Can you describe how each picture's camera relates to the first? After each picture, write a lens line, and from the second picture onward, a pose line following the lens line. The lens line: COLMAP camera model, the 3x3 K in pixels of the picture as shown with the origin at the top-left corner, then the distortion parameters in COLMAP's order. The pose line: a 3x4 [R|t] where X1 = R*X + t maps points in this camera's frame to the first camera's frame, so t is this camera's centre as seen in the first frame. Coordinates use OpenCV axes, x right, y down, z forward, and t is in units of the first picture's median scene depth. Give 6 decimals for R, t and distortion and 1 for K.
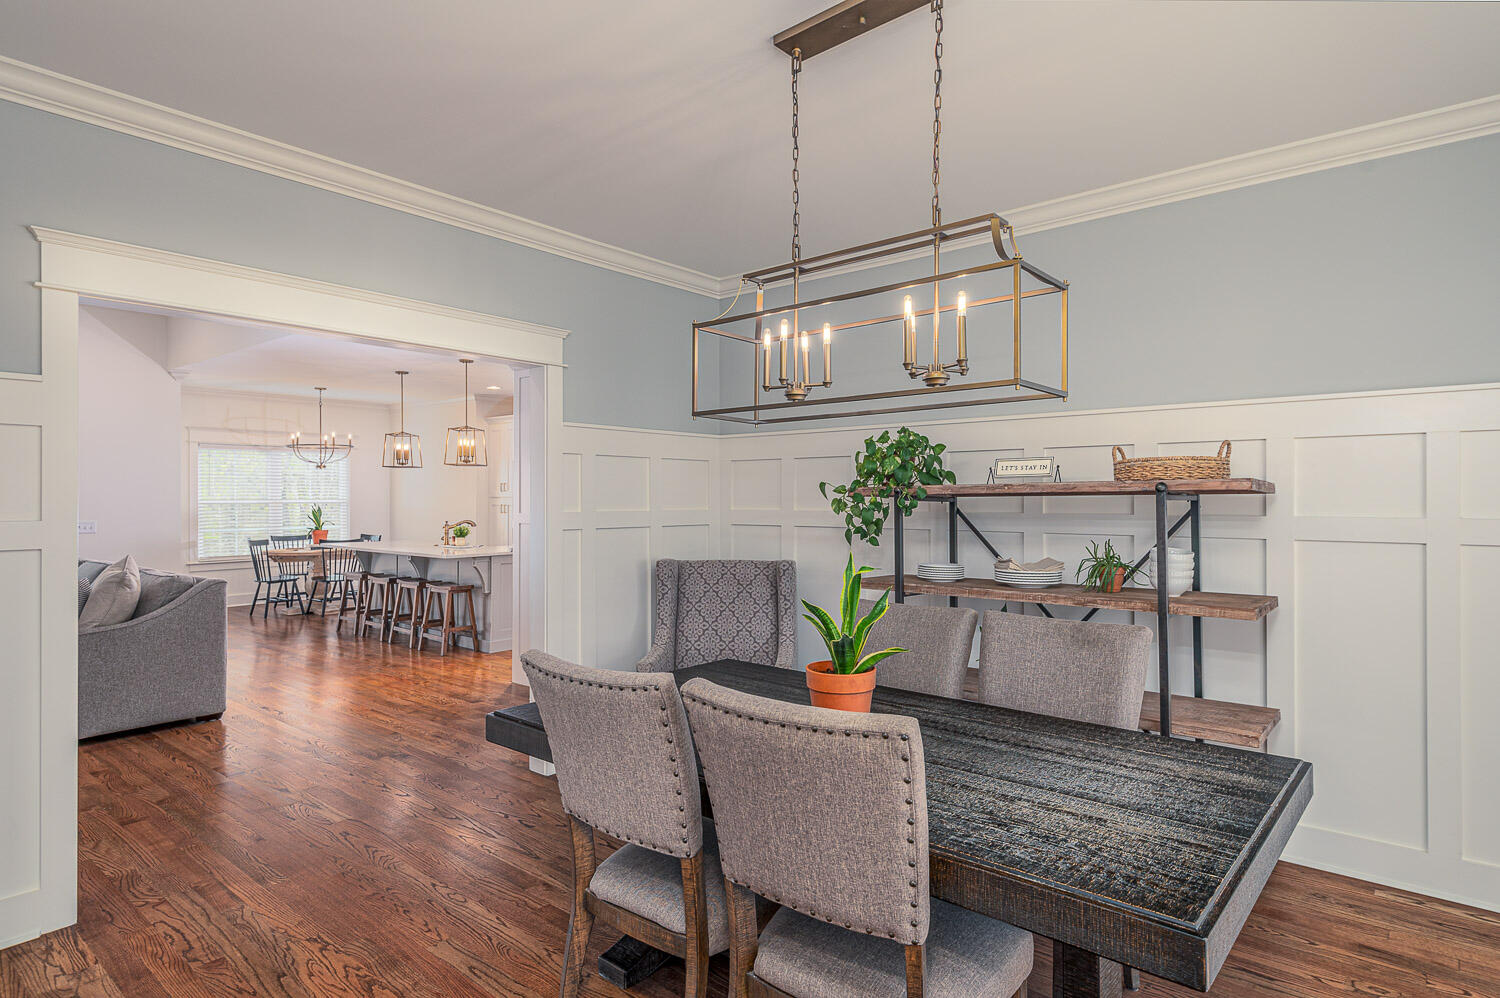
lens RADIAL K [[827.9, 0, 756.7], [0, 827.9, 499.4], [0, 0, 1]] dist [0.041254, -0.012632]
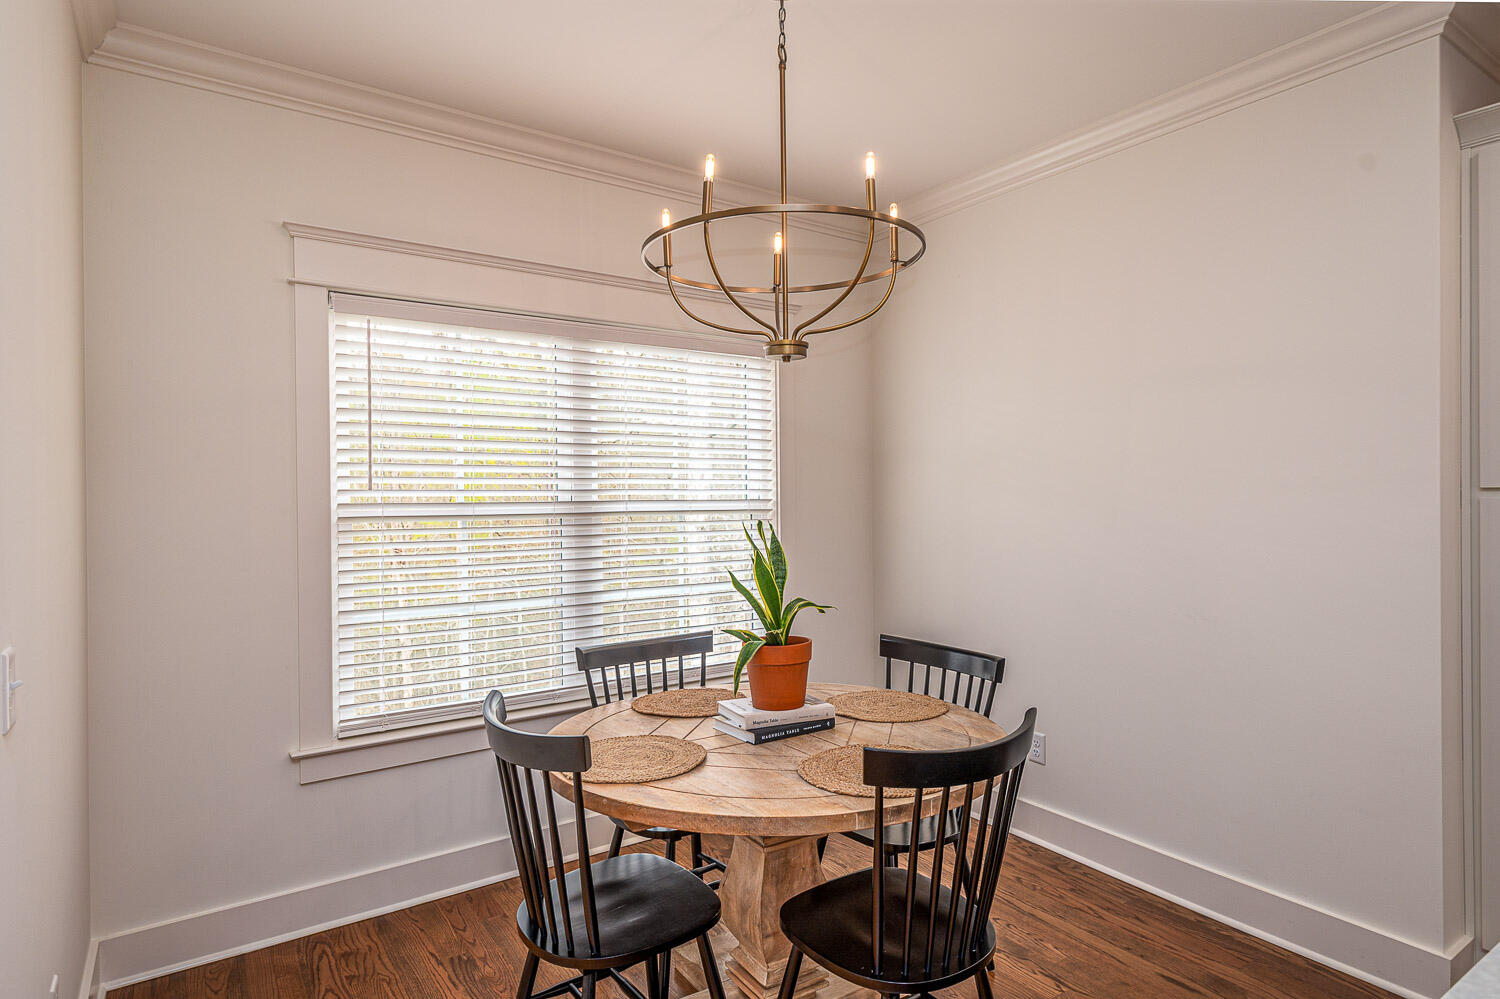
lens RADIAL K [[827.9, 0, 773.1], [0, 827.9, 506.8], [0, 0, 1]] dist [0.041254, -0.012632]
pose [[0.970903, -0.000745, -0.239473, -0.487230], [0.004776, 0.999857, 0.016252, -0.001677], [0.239427, -0.016923, 0.970767, 0.814585]]
